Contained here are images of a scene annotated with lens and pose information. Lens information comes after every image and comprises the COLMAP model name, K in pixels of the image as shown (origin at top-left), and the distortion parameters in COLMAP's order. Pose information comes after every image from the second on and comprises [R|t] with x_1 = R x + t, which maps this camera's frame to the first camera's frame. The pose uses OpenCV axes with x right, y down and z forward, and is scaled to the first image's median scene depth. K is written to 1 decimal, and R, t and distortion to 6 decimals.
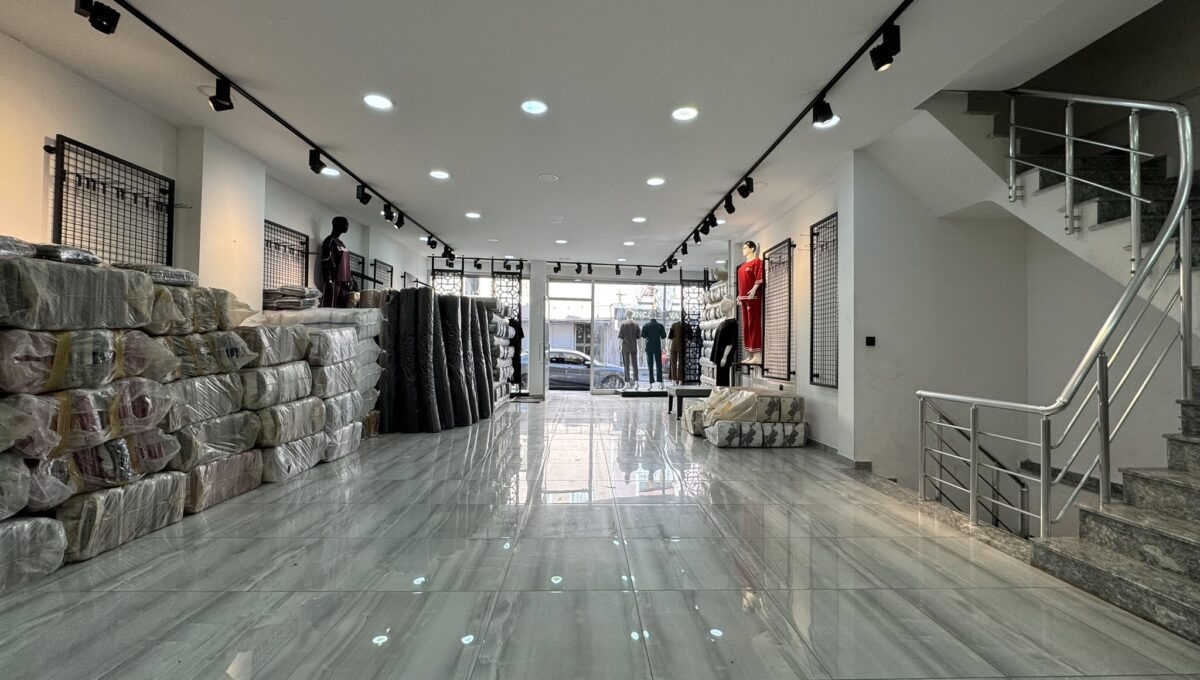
lens RADIAL K [[478.8, 0, 600.0], [0, 478.8, 340.0], [0, 0, 1]] dist [-0.003791, -0.000354]
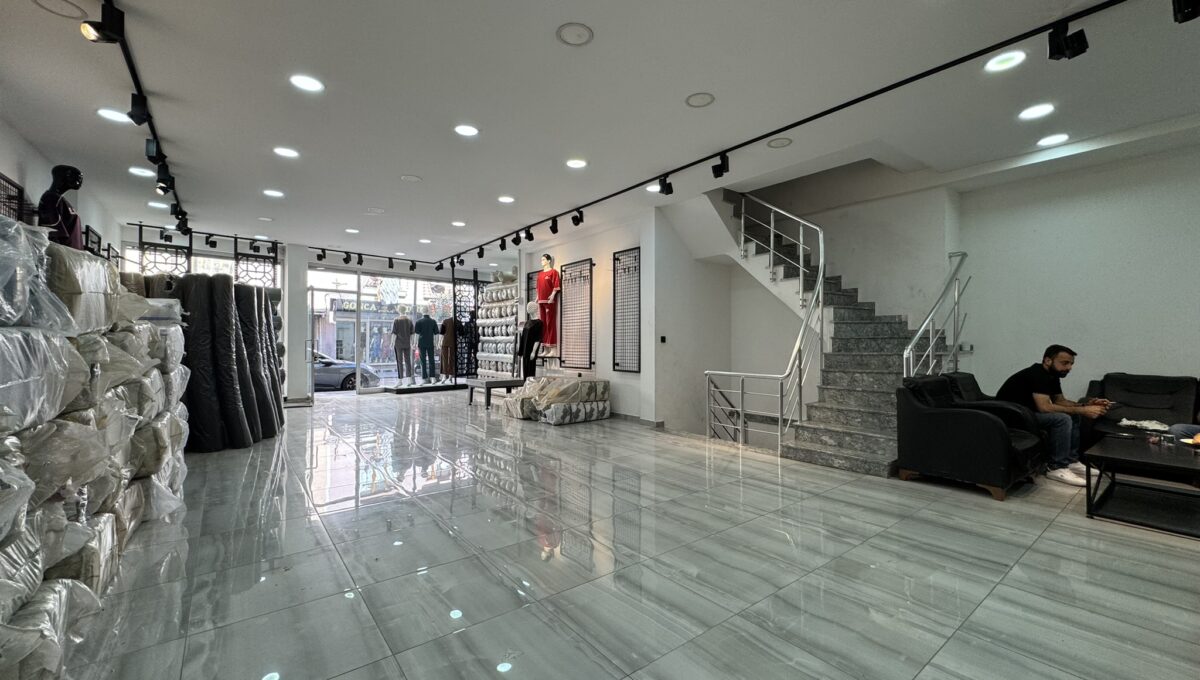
lens RADIAL K [[478.8, 0, 600.0], [0, 478.8, 340.0], [0, 0, 1]] dist [-0.003791, -0.000354]
pose [[0.805661, -0.004718, 0.592358, -0.335822], [-0.004036, 0.999901, 0.013454, -0.010676], [-0.592363, -0.013230, 0.805563, -0.050371]]
